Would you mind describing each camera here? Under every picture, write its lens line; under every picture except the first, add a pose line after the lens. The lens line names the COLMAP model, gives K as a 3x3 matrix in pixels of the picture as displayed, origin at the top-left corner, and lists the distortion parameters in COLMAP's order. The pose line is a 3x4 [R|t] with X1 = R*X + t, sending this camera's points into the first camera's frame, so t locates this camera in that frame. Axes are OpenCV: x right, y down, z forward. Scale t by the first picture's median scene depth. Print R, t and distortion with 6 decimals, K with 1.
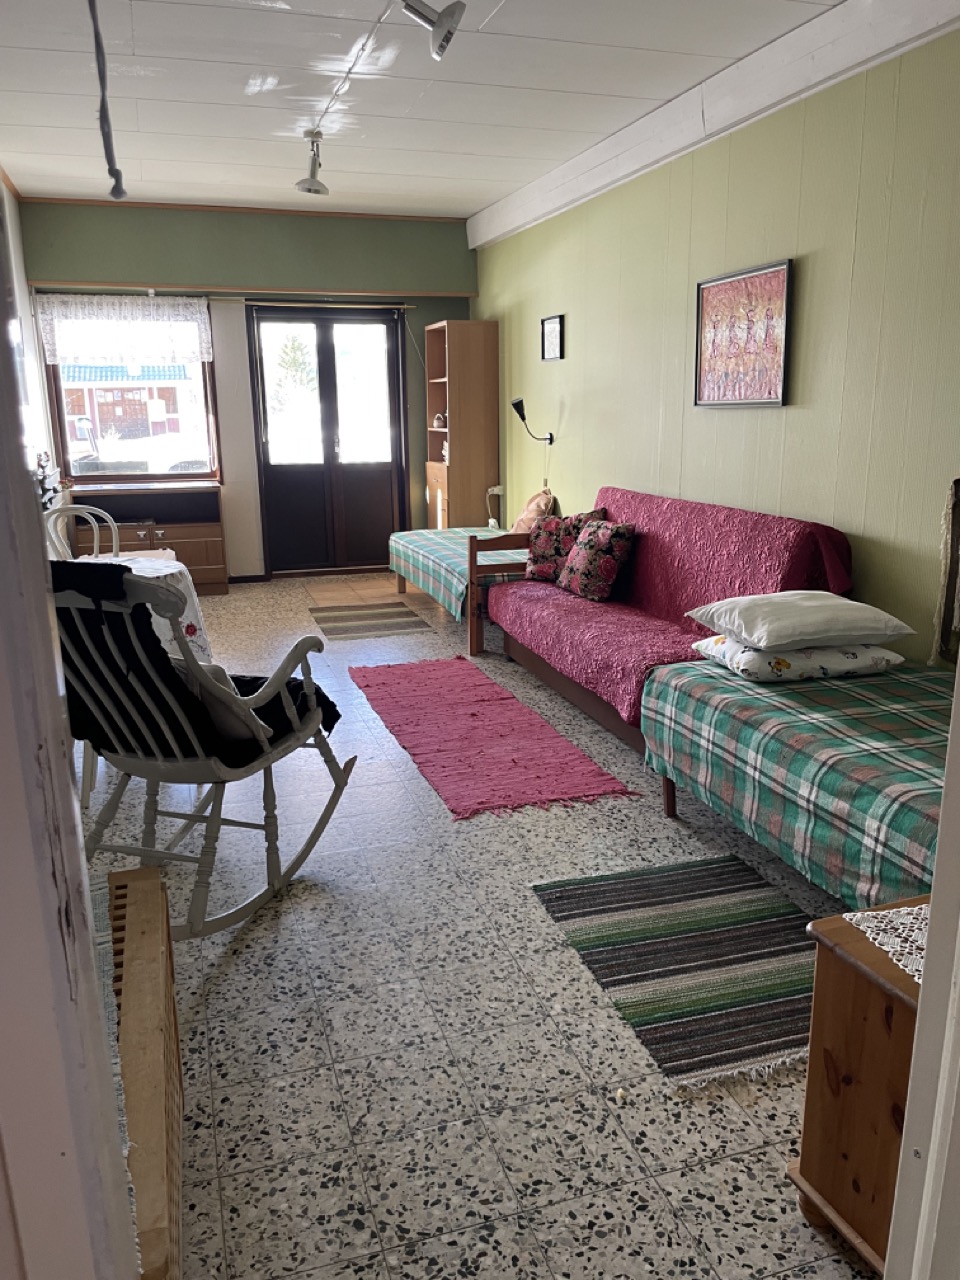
lens RADIAL K [[974.7, 0, 487.2], [0, 974.7, 642.8], [0, 0, 1]] dist [0.090698, -0.128494]
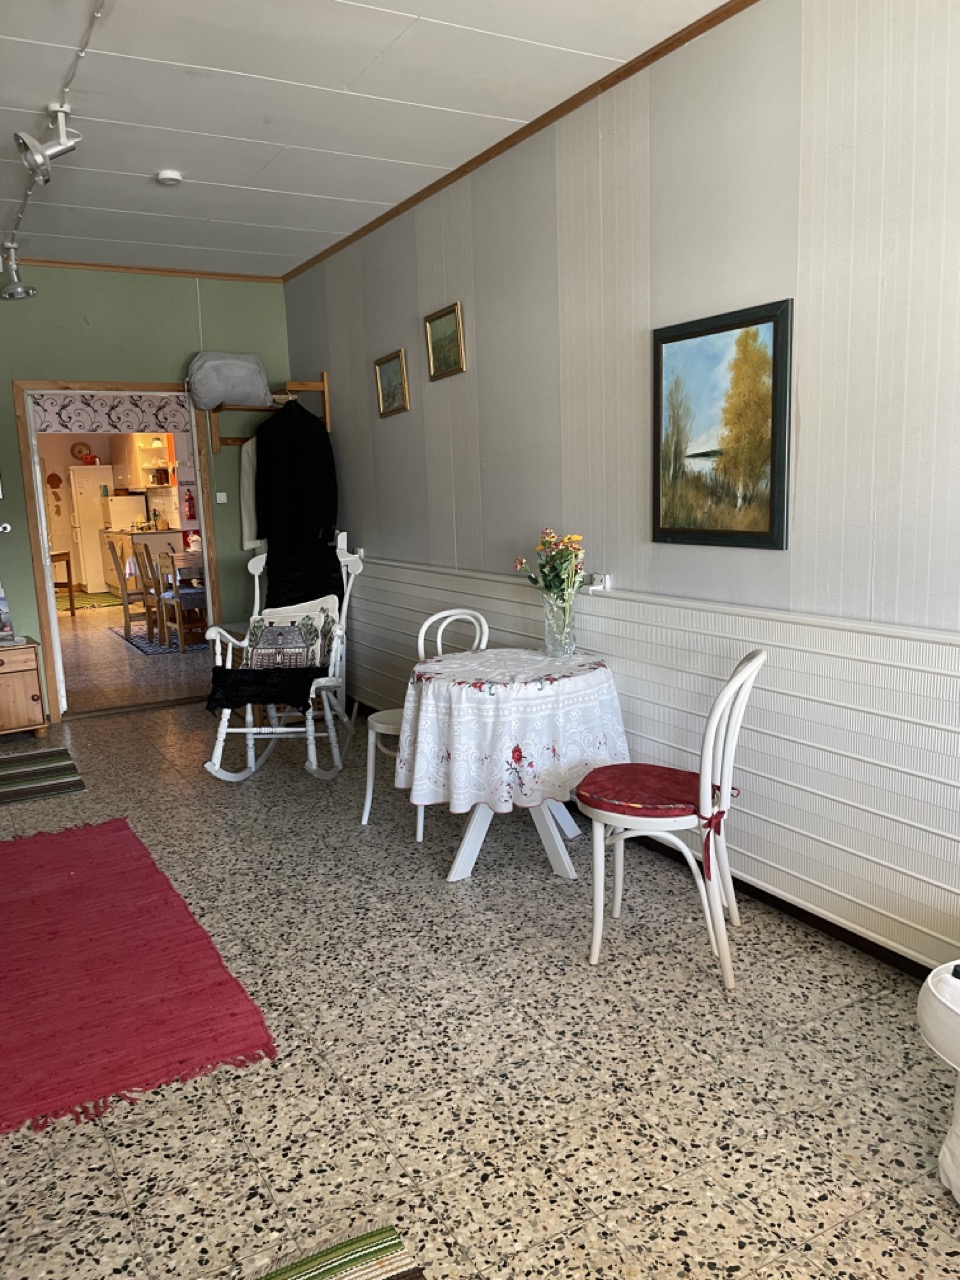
lens RADIAL K [[974.7, 0, 483.5], [0, 974.7, 647.4], [0, 0, 1]] dist [0.090698, -0.128494]
pose [[-0.978843, 0.075800, -0.190056, -0.366233], [-0.005686, 0.918417, 0.395574, -0.737136], [0.204535, 0.388285, -0.898554, 3.033959]]
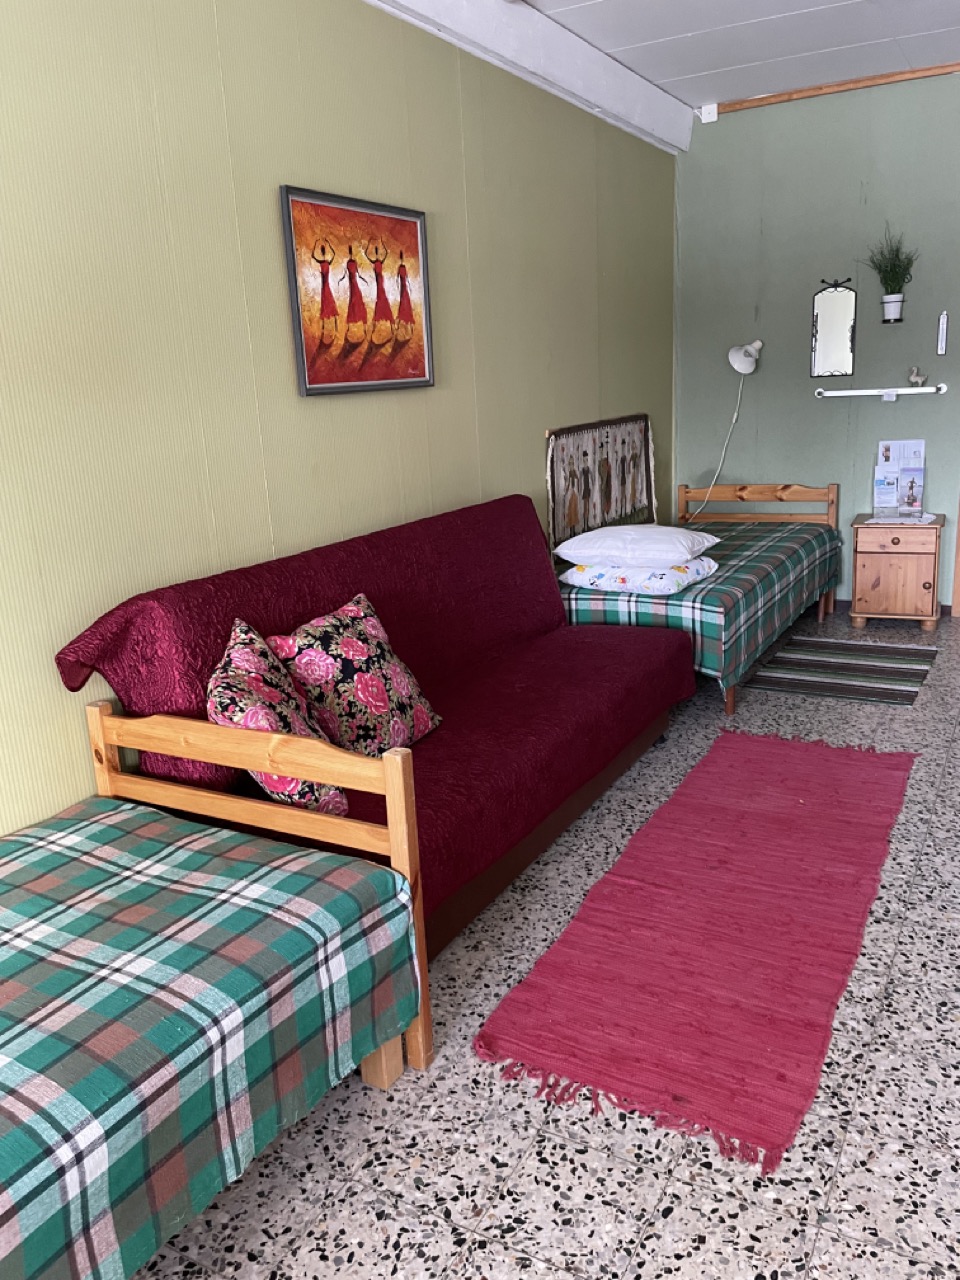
lens RADIAL K [[974.7, 0, 484.8], [0, 974.7, 630.6], [0, 0, 1]] dist [0.090698, -0.128494]
pose [[-0.680022, -0.138624, 0.719968, -0.642788], [0.230816, 0.891560, 0.389672, -0.632491], [-0.695913, 0.431165, -0.574284, 2.632392]]
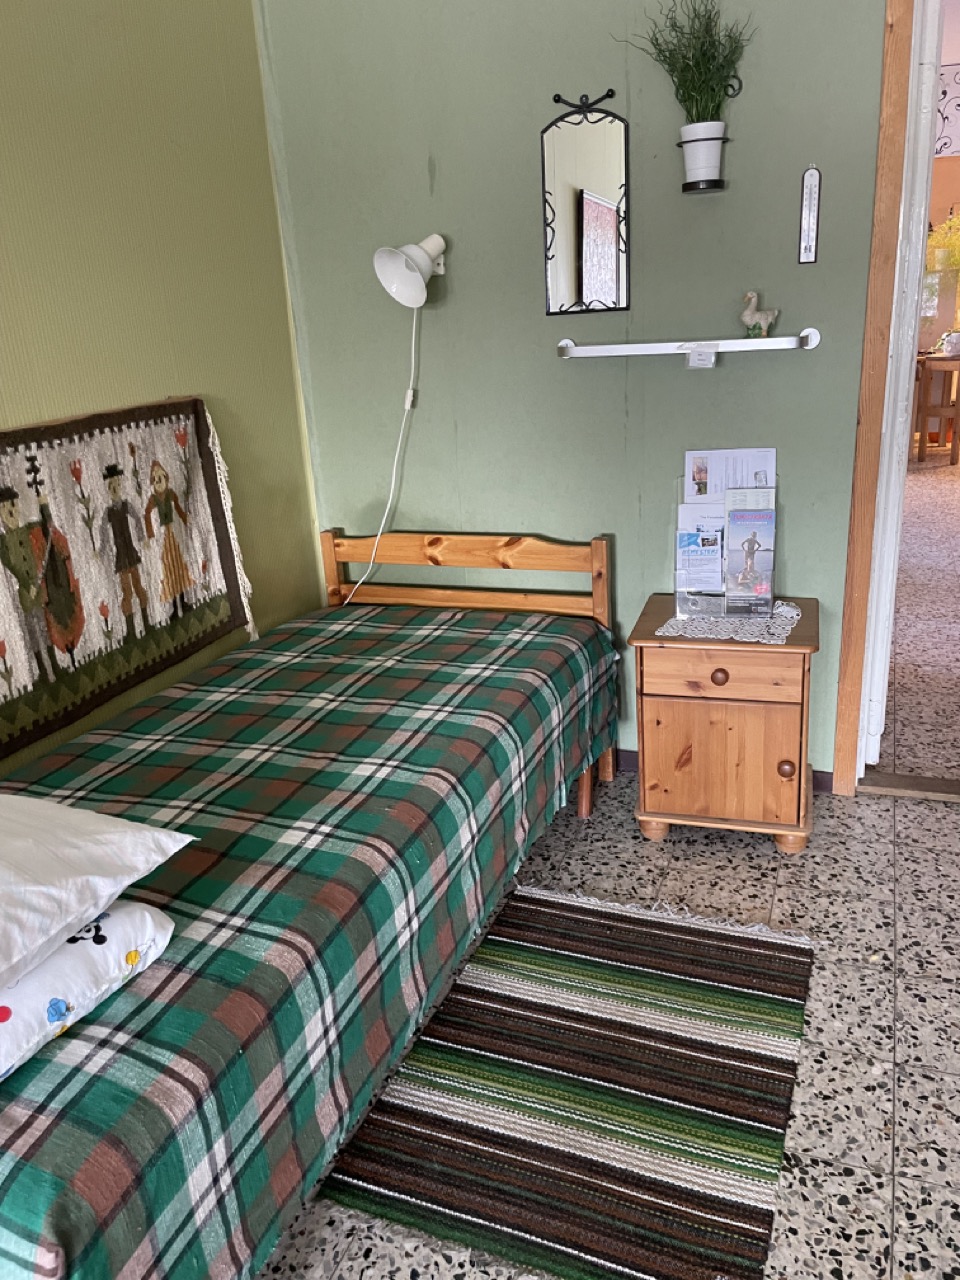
lens RADIAL K [[974.7, 0, 475.4], [0, 974.7, 639.1], [0, 0, 1]] dist [0.090698, -0.128494]
pose [[-0.765699, -0.159067, 0.623220, -0.110711], [0.219621, 0.846046, 0.485770, -0.337223], [-0.604542, 0.508826, -0.612882, 1.453327]]
